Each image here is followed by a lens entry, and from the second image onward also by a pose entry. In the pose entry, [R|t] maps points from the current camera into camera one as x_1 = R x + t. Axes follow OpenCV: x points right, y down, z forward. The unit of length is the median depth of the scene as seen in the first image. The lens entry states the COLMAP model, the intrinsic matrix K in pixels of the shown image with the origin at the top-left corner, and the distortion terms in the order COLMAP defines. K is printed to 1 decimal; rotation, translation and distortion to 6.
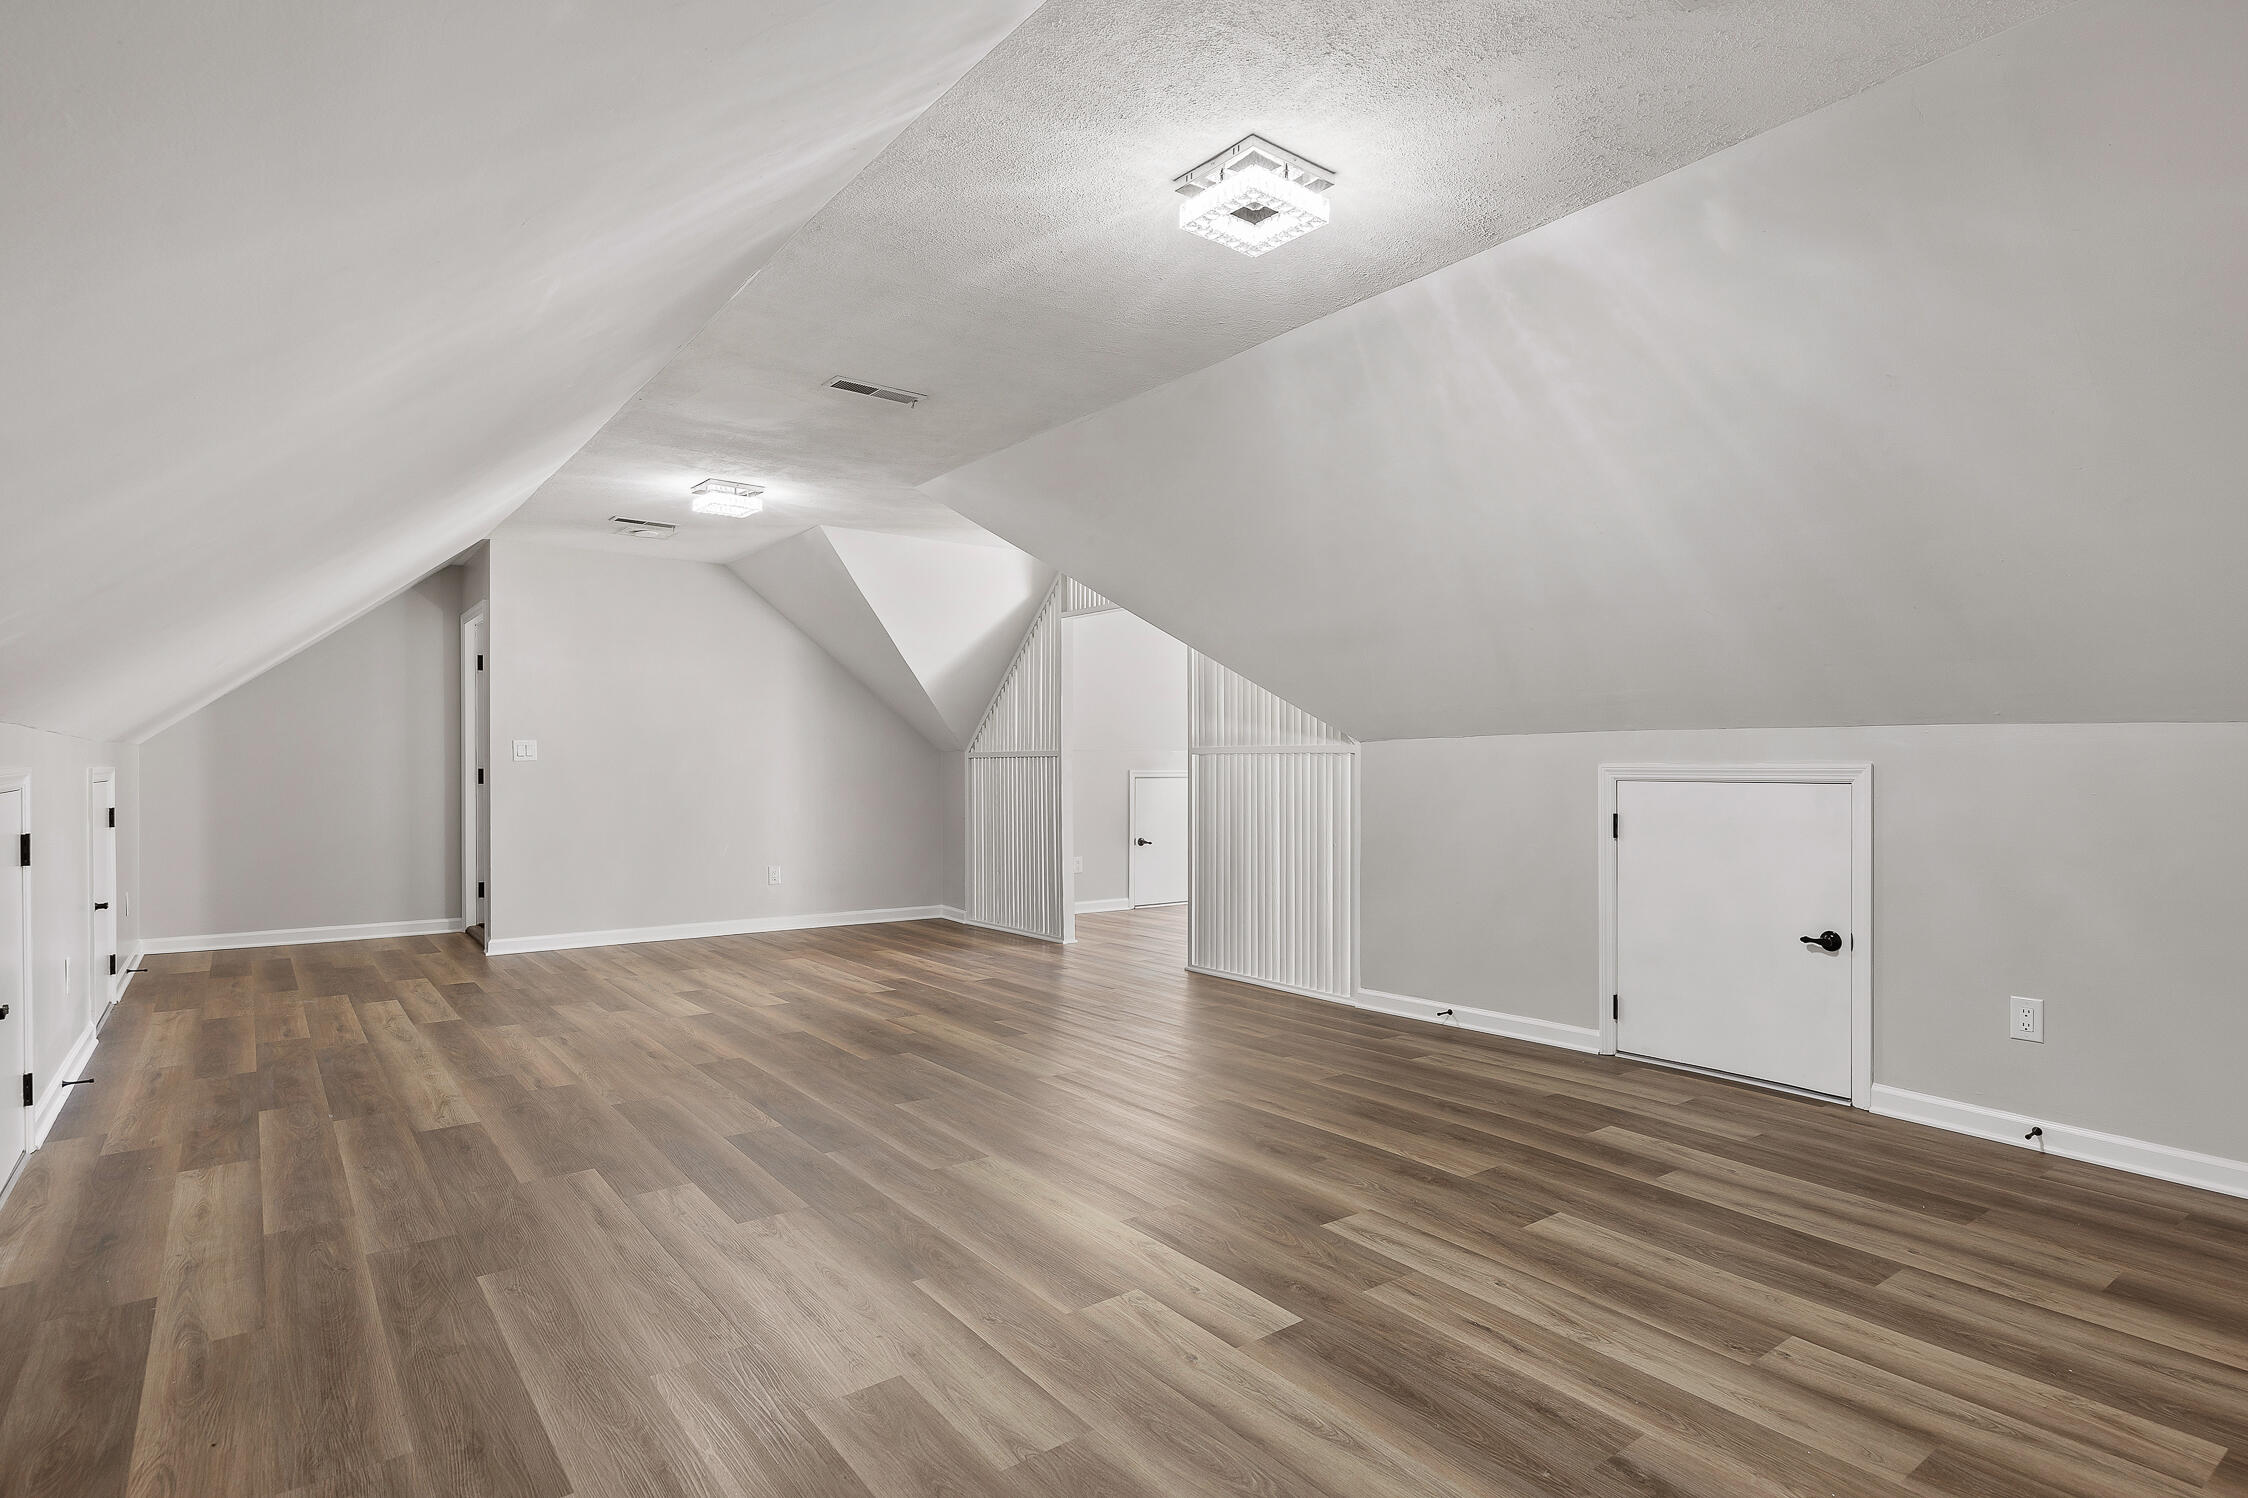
lens RADIAL K [[1161.3, 0, 1136.4], [0, 1161.3, 766.7], [0, 0, 1]] dist [0.000943, -0.000628]
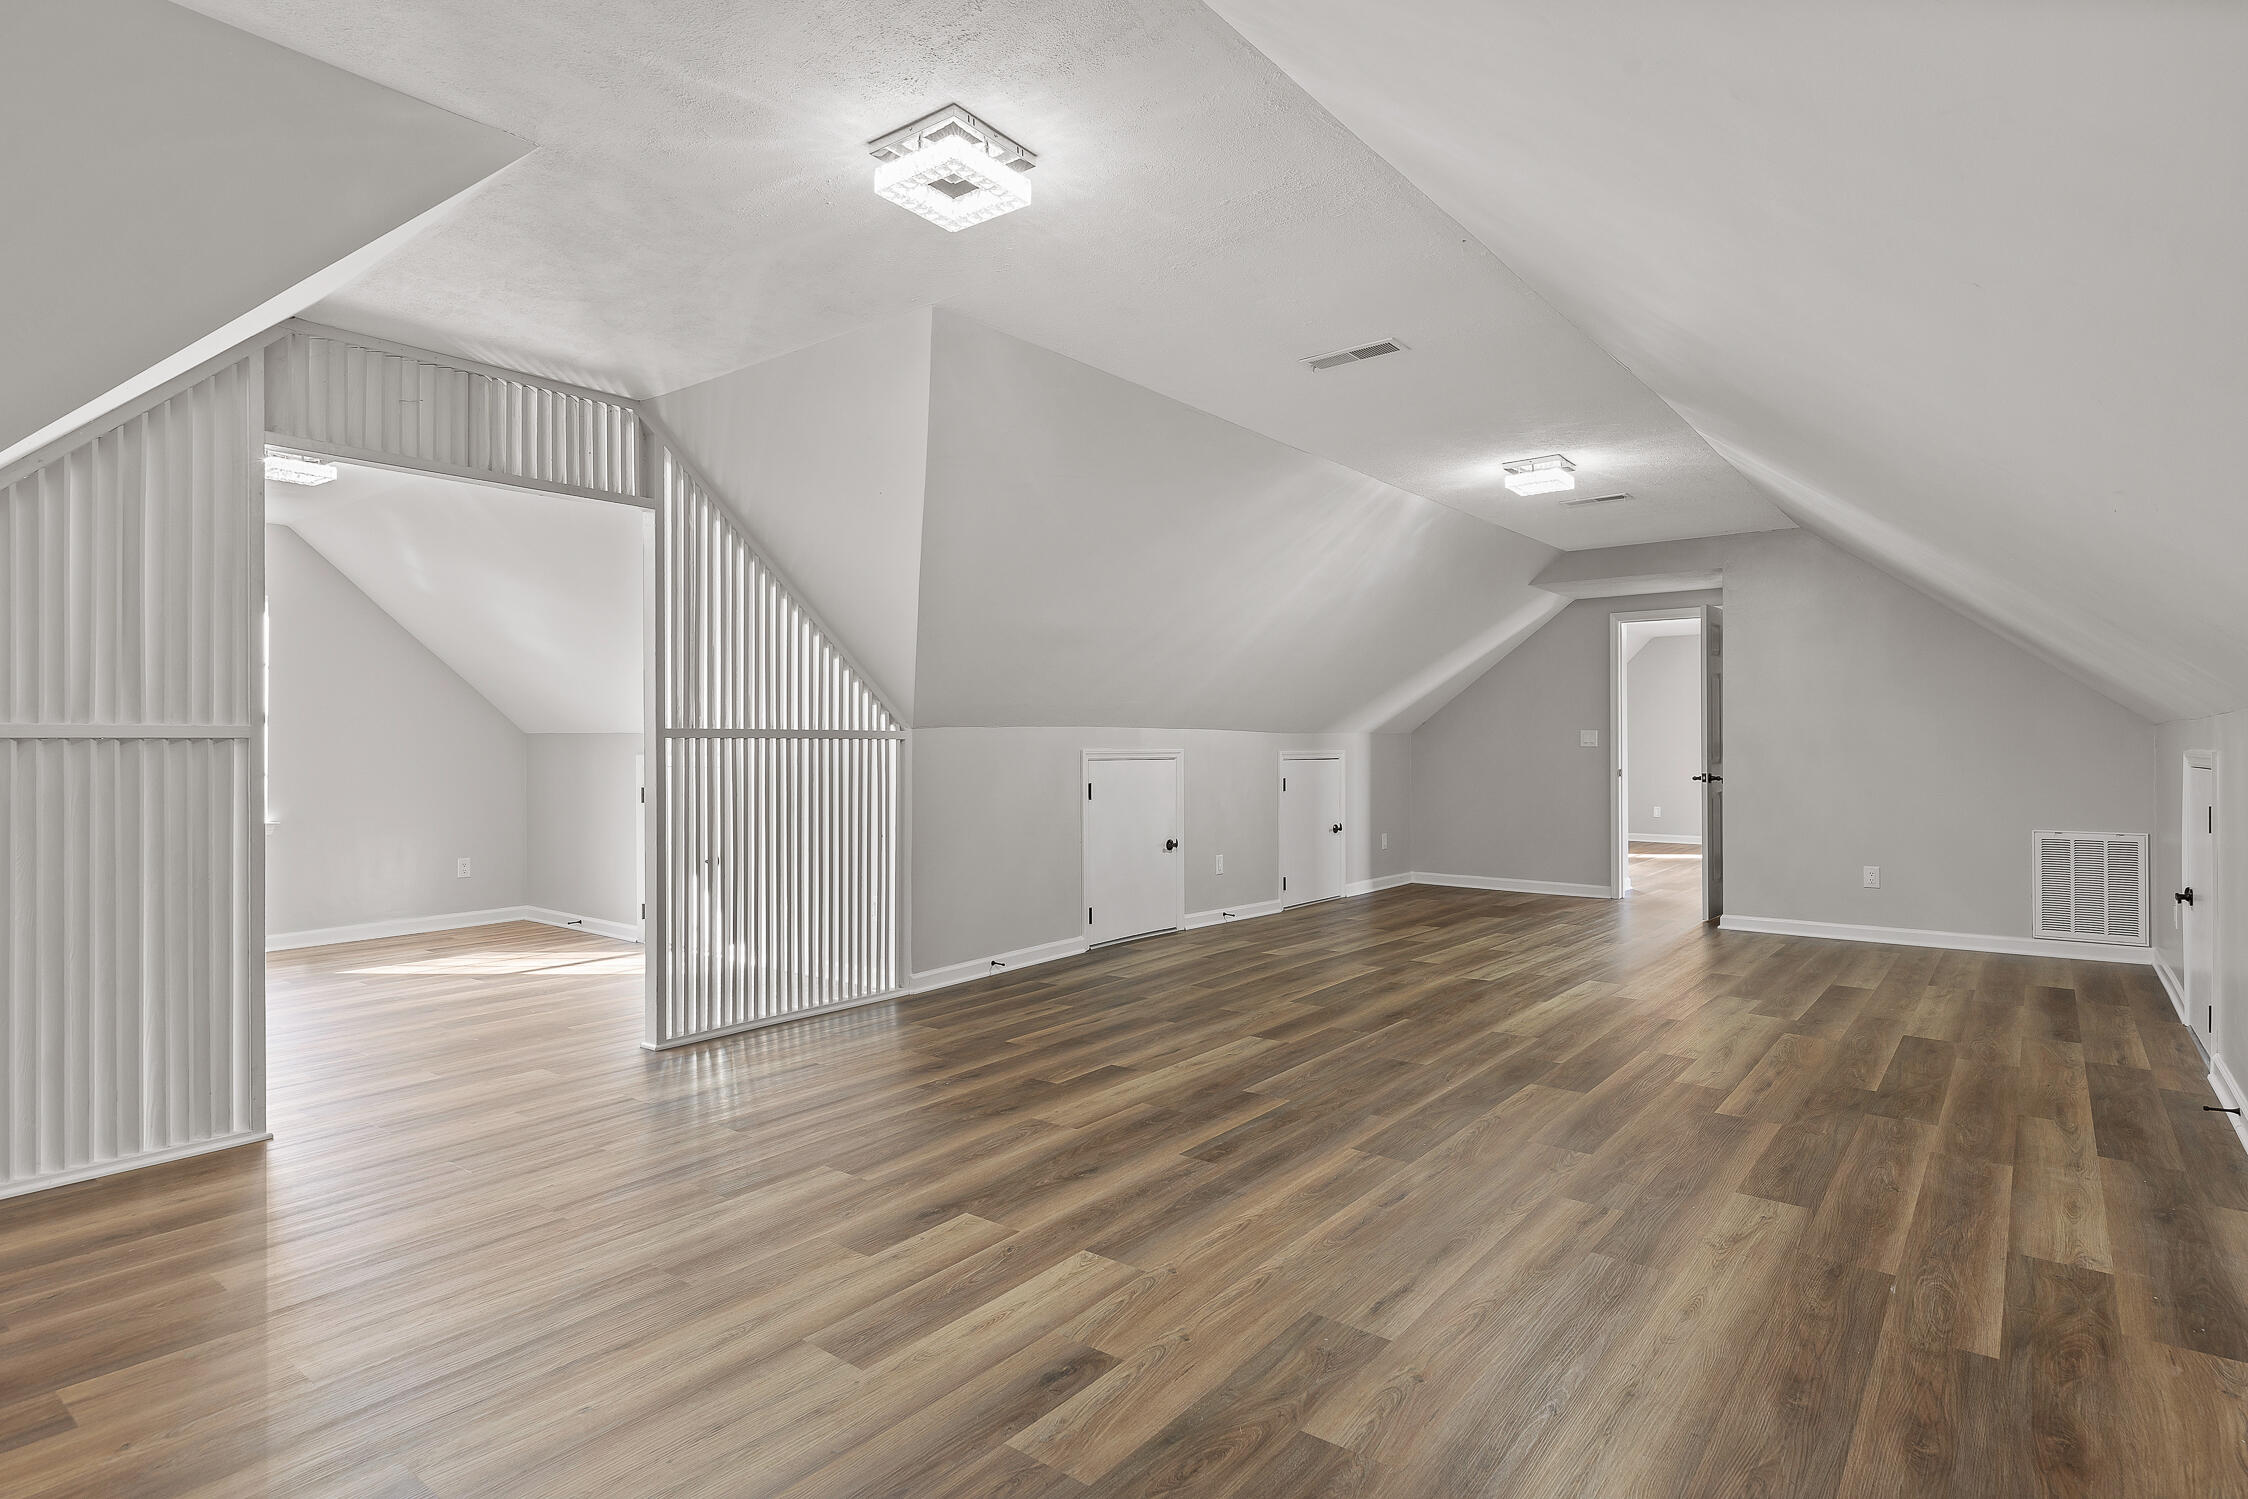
lens RADIAL K [[1161.3, 0, 1135.2], [0, 1161.3, 740.6], [0, 0, 1]] dist [0.000943, -0.000628]
pose [[-0.249922, 0.007014, 0.968241, -1.304879], [0.003705, 0.999973, -0.006288, -0.004423], [-0.968259, 0.002016, -0.249941, 1.682981]]
